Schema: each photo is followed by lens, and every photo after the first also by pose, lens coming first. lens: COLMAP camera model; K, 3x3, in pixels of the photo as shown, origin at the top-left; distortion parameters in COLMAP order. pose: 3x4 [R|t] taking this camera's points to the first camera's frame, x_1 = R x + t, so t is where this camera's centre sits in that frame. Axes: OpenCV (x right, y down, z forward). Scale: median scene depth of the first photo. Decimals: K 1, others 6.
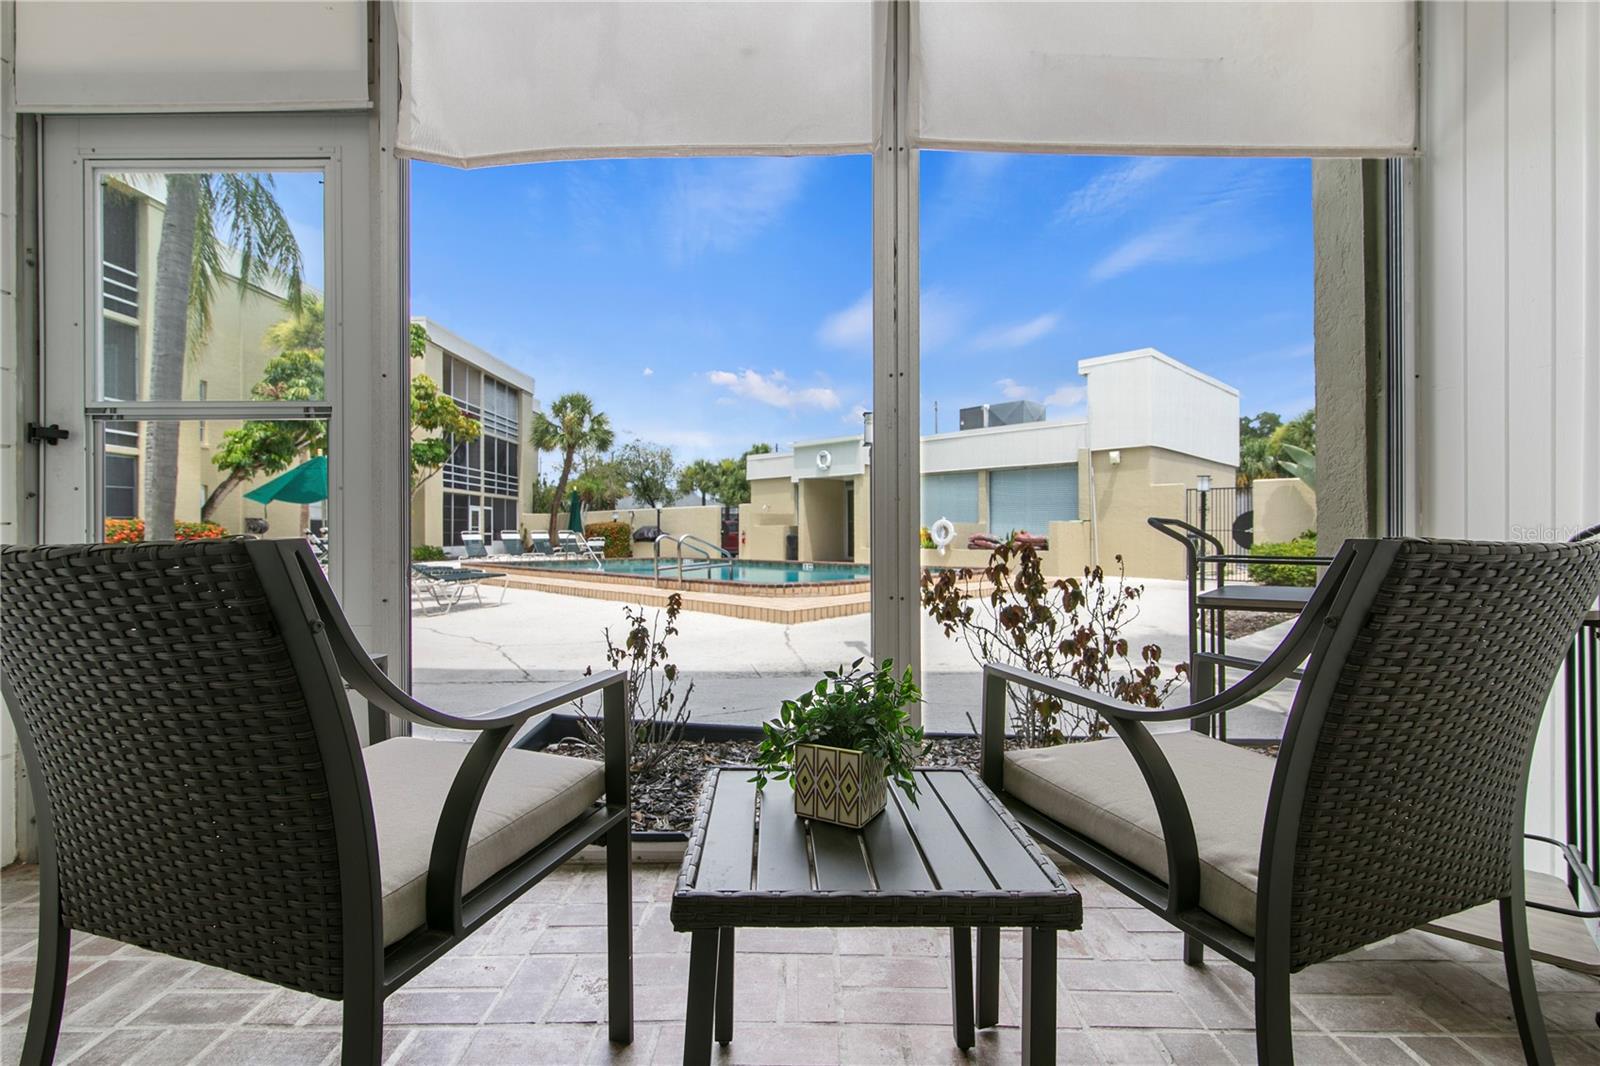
lens RADIAL K [[724.8, 0, 800.0], [0, 724.8, 533.0], [0, 0, 1]] dist [0.001034, 0.000044]
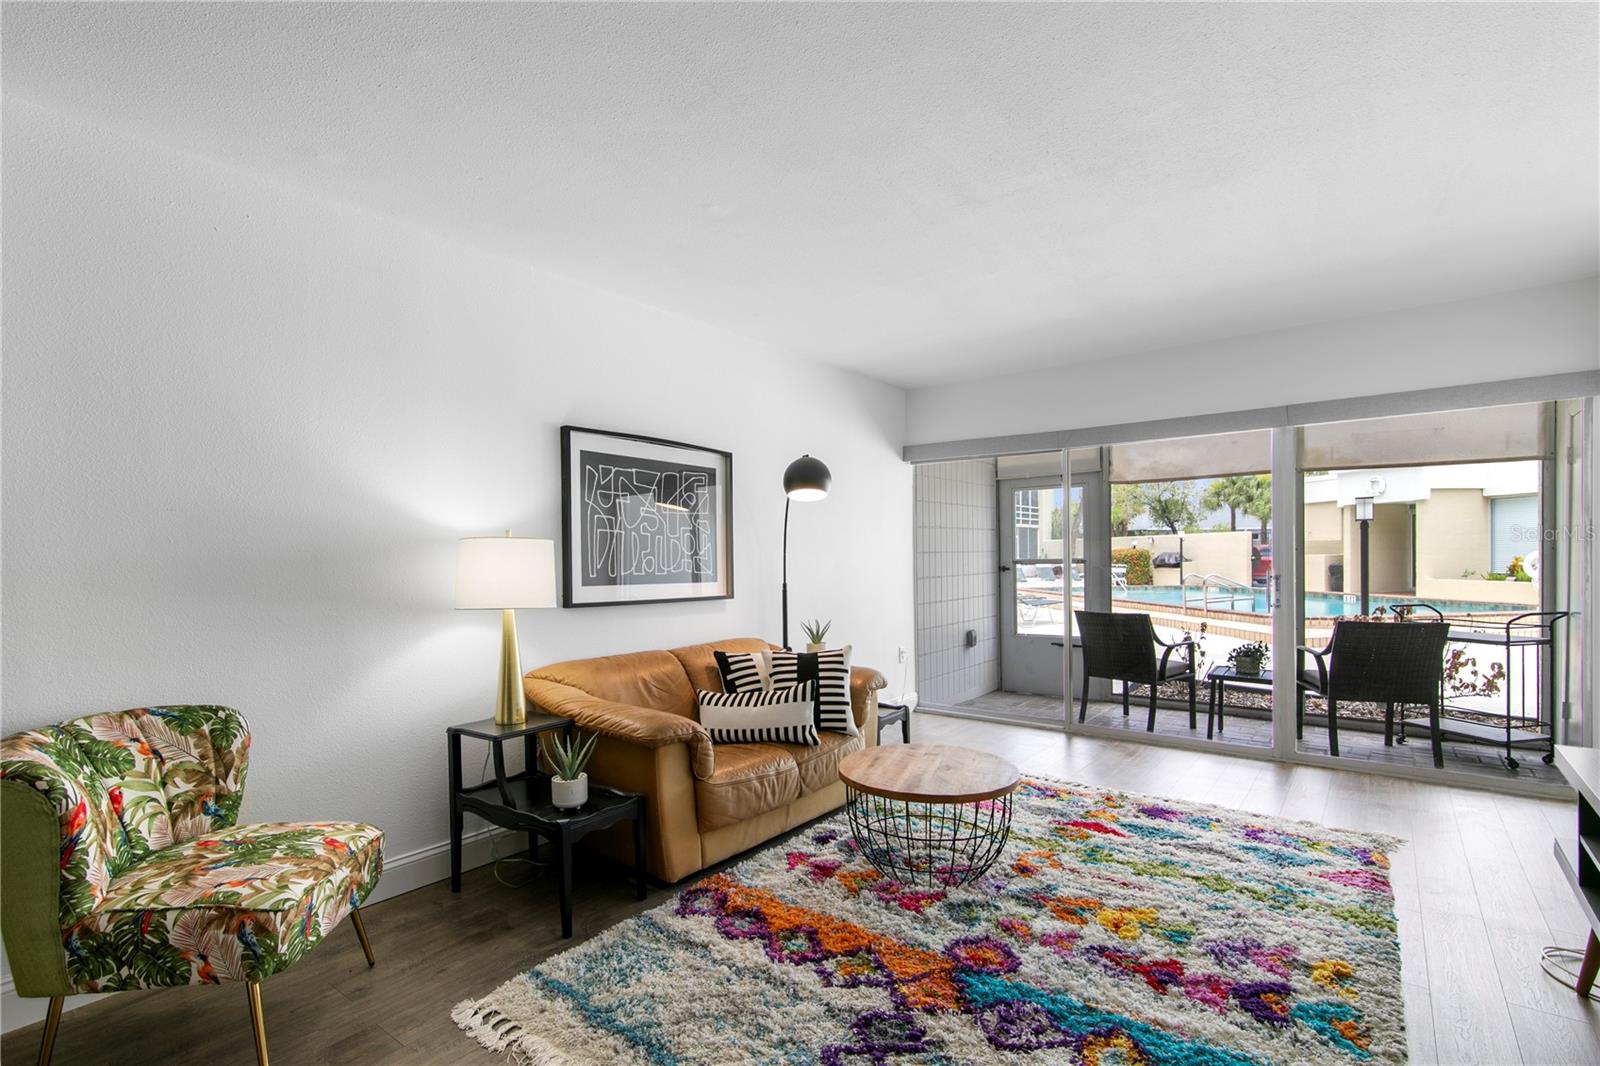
lens RADIAL K [[748.0, 0, 802.1], [0, 748.0, 567.8], [0, 0, 1]] dist [0.001256, 0.000197]
pose [[0.792216, 0.001441, -0.610239, 0.046827], [0.012505, 0.999749, 0.018595, -0.026405], [0.610113, -0.022362, 0.791999, -0.293442]]
